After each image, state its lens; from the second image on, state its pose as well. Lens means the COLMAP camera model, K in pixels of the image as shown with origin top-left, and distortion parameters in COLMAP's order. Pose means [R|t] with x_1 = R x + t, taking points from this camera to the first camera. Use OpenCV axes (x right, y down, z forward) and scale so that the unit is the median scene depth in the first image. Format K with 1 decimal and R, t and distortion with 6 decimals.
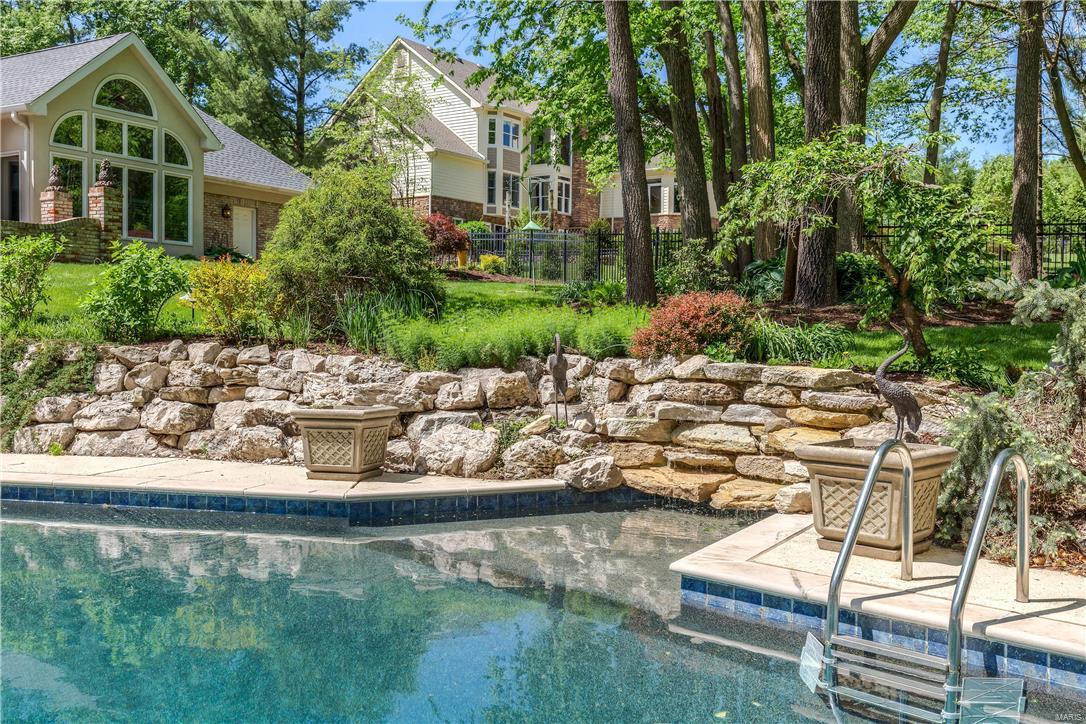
lens RADIAL K [[1019.6, 0, 543.0], [0, 1019.6, 362.0], [0, 0, 1]] dist [0.000577, -0.006241]
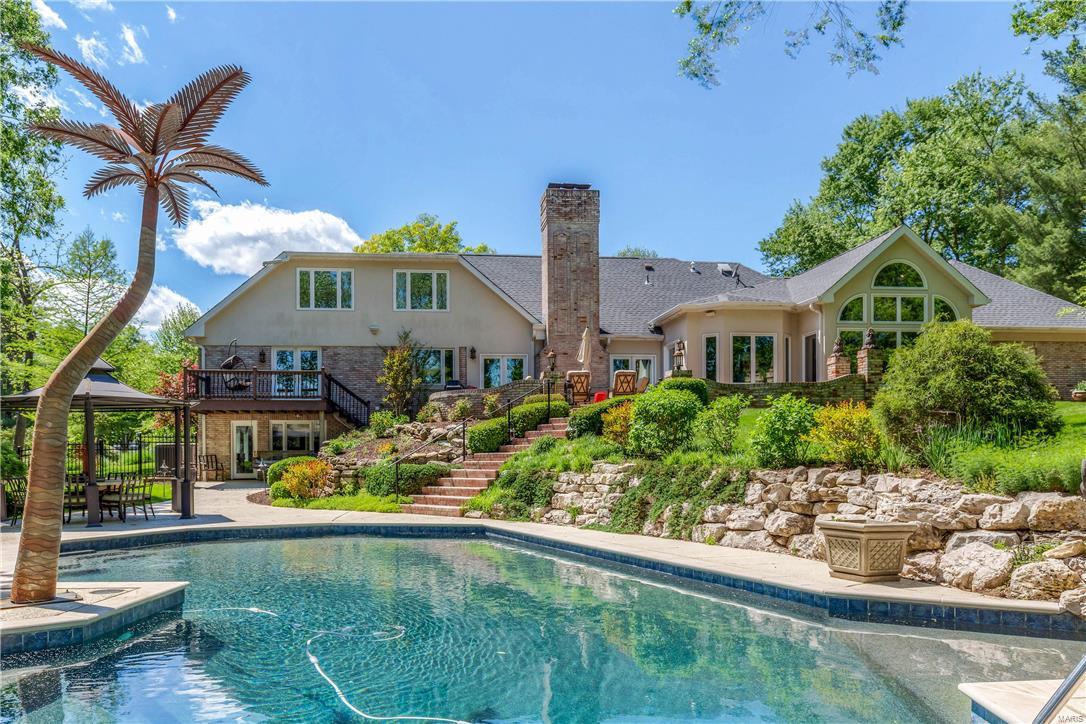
lens RADIAL K [[802.2, 0, 539.8], [0, 802.2, 456.0], [0, 0, 1]] dist [0.002655, 0.004253]
pose [[0.603551, -0.014641, -0.797190, 0.284686], [-0.012706, 0.999528, -0.027977, -0.001370], [0.797223, 0.027015, 0.603080, 0.094960]]
